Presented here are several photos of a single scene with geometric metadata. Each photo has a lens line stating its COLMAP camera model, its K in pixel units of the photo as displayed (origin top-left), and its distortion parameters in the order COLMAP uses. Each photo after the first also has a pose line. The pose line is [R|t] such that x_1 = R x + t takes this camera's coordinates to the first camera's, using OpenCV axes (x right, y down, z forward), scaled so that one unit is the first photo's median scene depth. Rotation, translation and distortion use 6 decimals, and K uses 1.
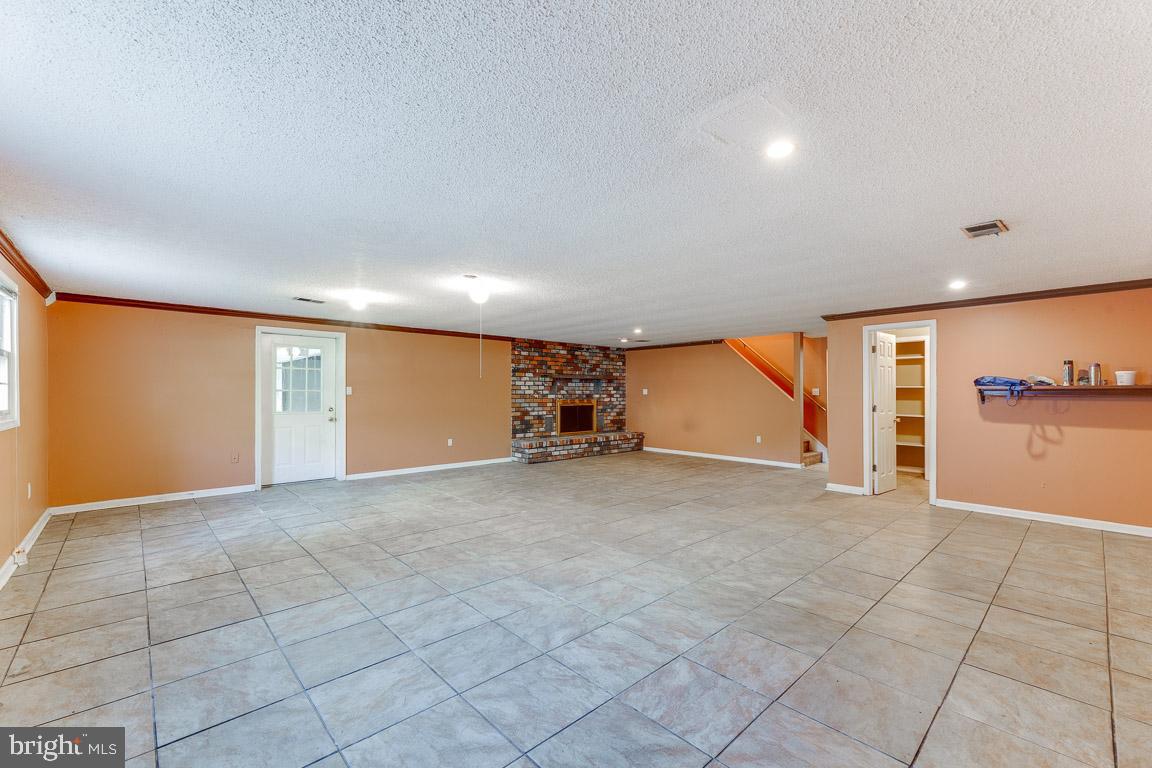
lens RADIAL K [[469.2, 0, 578.7], [0, 469.2, 389.9], [0, 0, 1]] dist [0.004581, 0.000215]
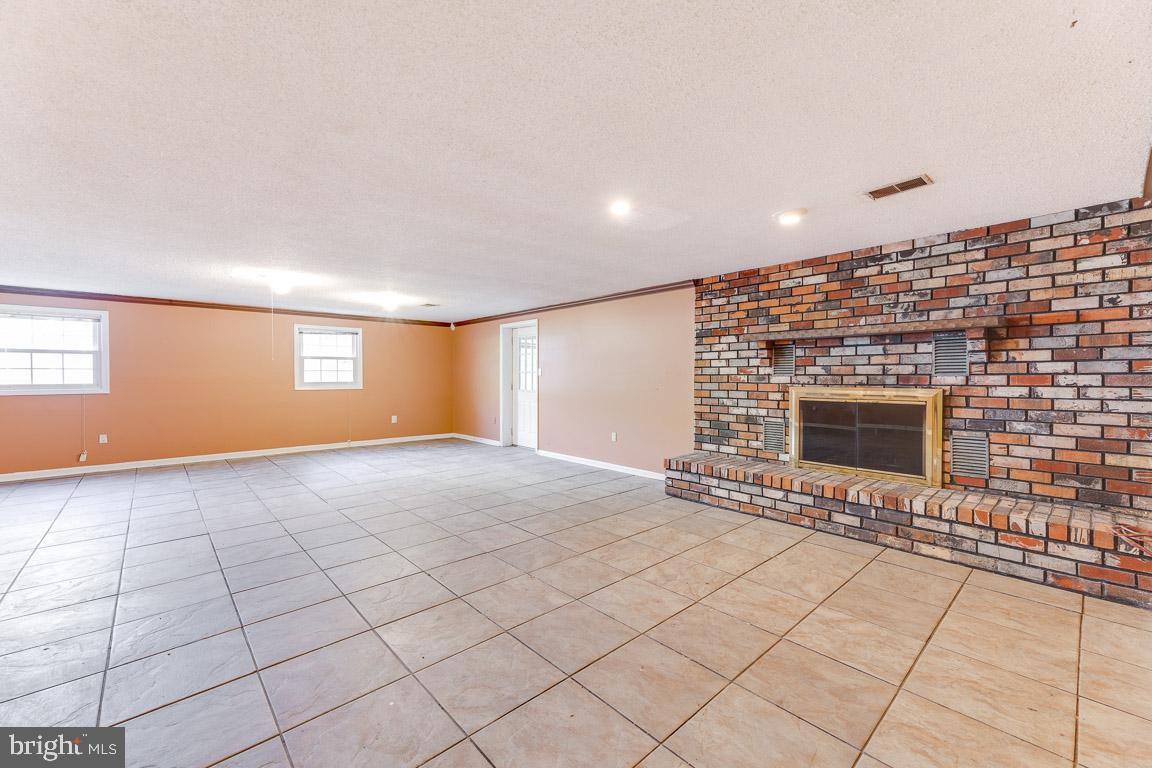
lens RADIAL K [[469.2, 0, 579.3], [0, 469.2, 379.5], [0, 0, 1]] dist [0.004581, 0.000215]
pose [[-0.019028, 0.003498, -0.999813, 0.432043], [0.004074, 0.999986, 0.003421, 0.011540], [0.999811, -0.004008, -0.019042, 0.817758]]
